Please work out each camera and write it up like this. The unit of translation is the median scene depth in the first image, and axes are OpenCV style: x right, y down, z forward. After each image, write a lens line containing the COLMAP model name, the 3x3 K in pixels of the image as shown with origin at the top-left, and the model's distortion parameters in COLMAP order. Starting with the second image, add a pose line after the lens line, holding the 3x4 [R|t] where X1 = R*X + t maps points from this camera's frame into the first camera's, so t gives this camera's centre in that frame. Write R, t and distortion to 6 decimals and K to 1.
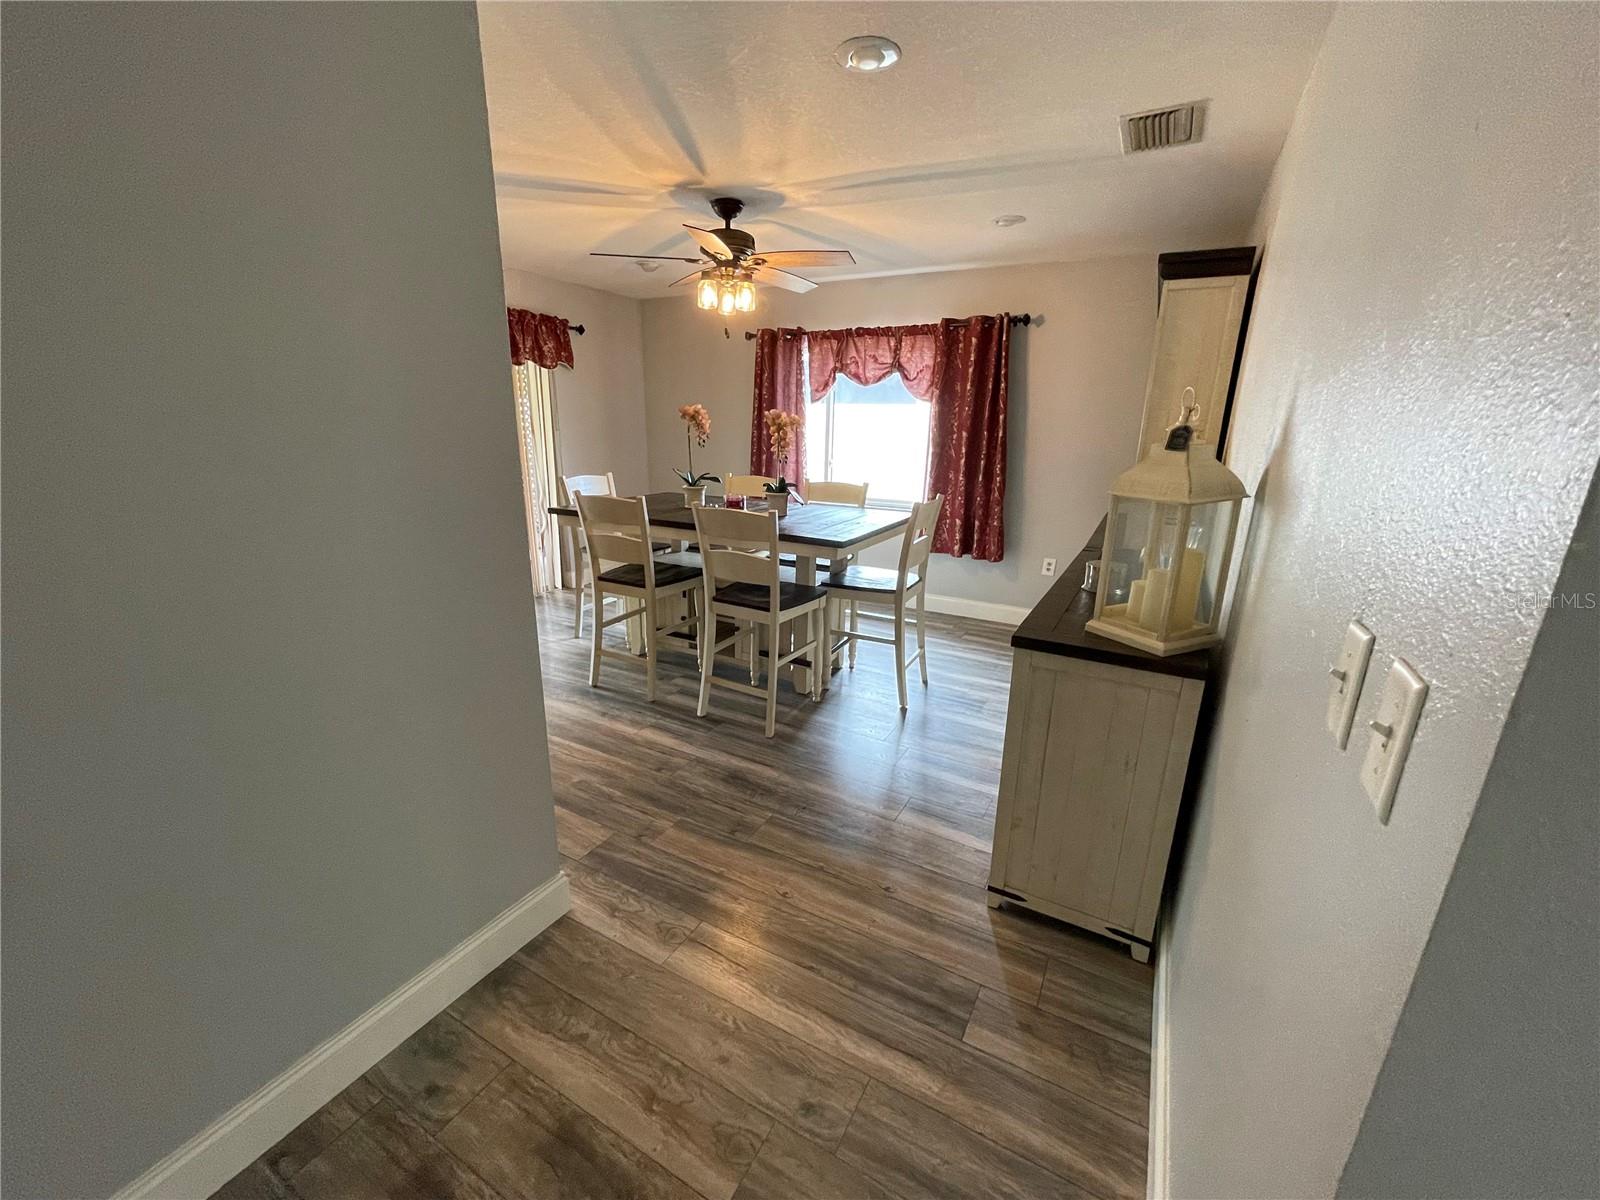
lens RADIAL K [[644.8, 0, 800.1], [0, 644.8, 606.6], [0, 0, 1]] dist [0.002220, 0.000150]
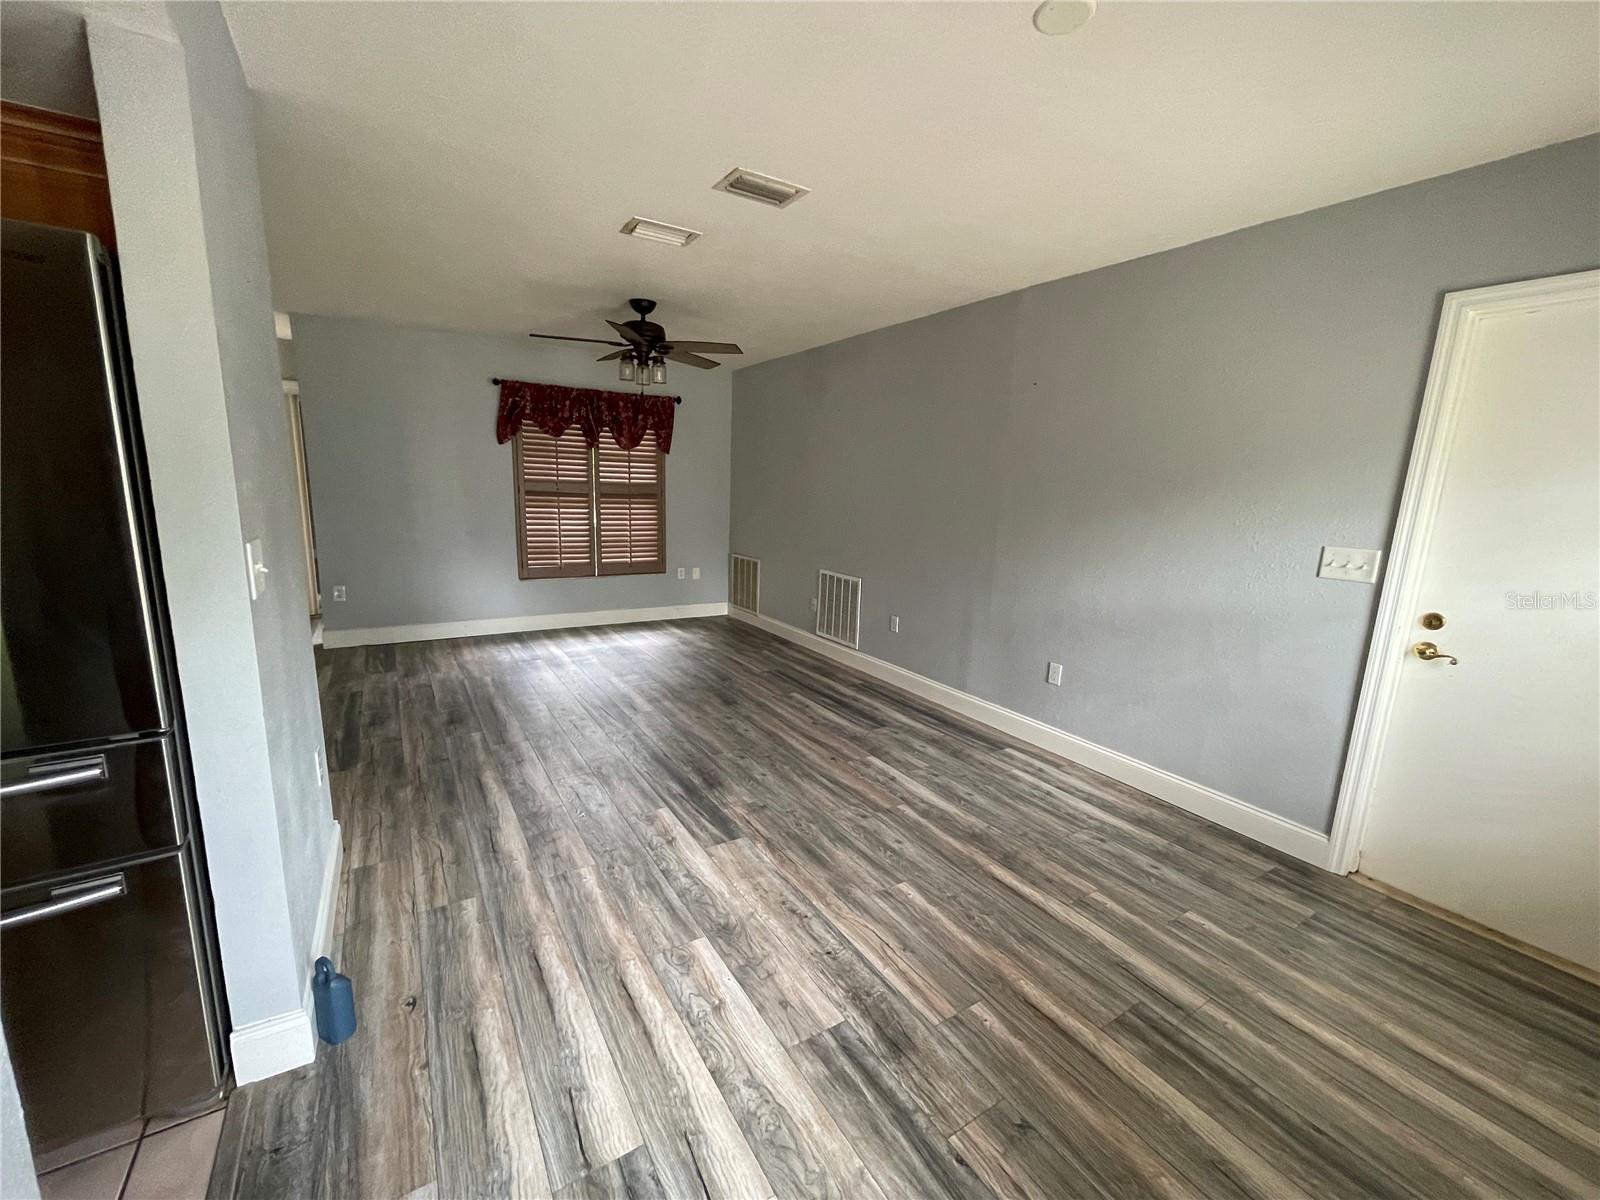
lens RADIAL K [[644.8, 0, 801.0], [0, 644.8, 604.7], [0, 0, 1]] dist [0.002220, 0.000150]
pose [[-0.881208, -0.124919, 0.455926, -0.859431], [0.102020, 0.891473, 0.441439, -0.462692], [-0.461590, 0.435513, -0.772828, 1.581303]]
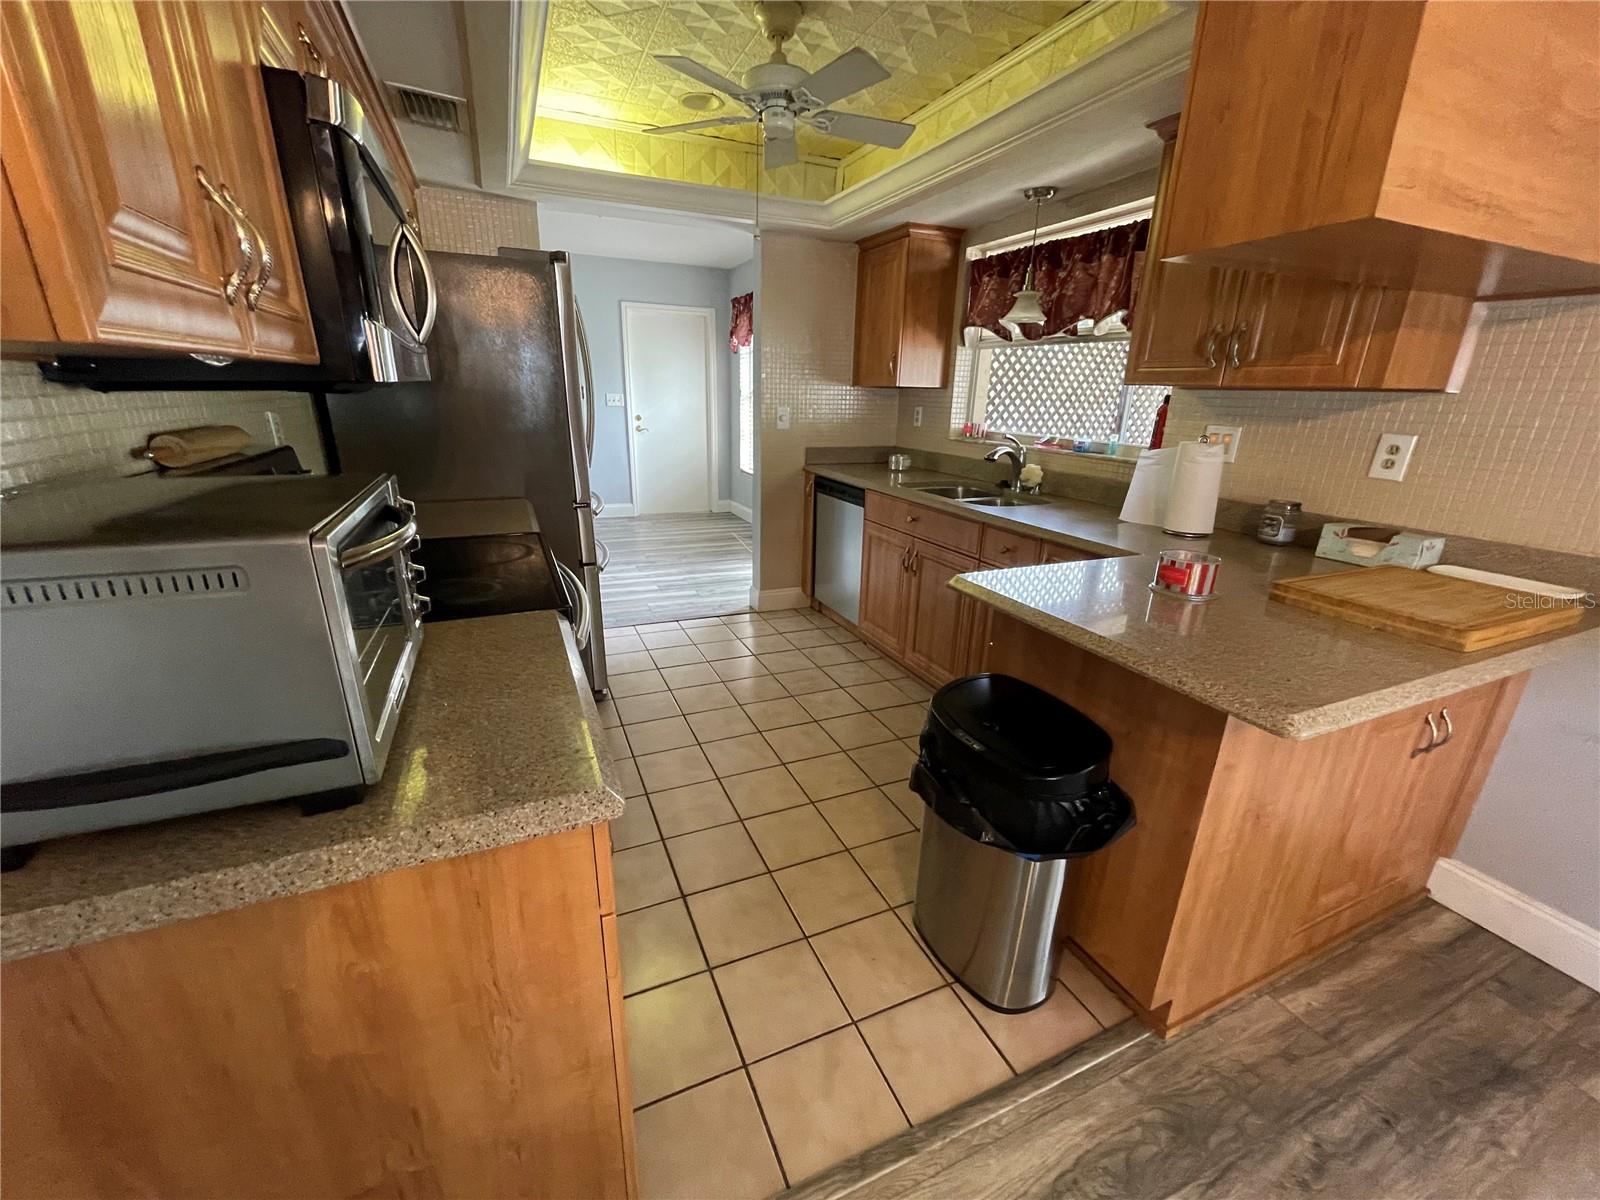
lens RADIAL K [[644.8, 0, 801.5], [0, 644.8, 598.9], [0, 0, 1]] dist [0.002220, 0.000150]
pose [[-0.596687, 0.240175, -0.765690, 1.769306], [-0.257389, 0.846469, 0.466091, -0.962145], [0.760076, 0.475191, -0.443259, 3.321266]]
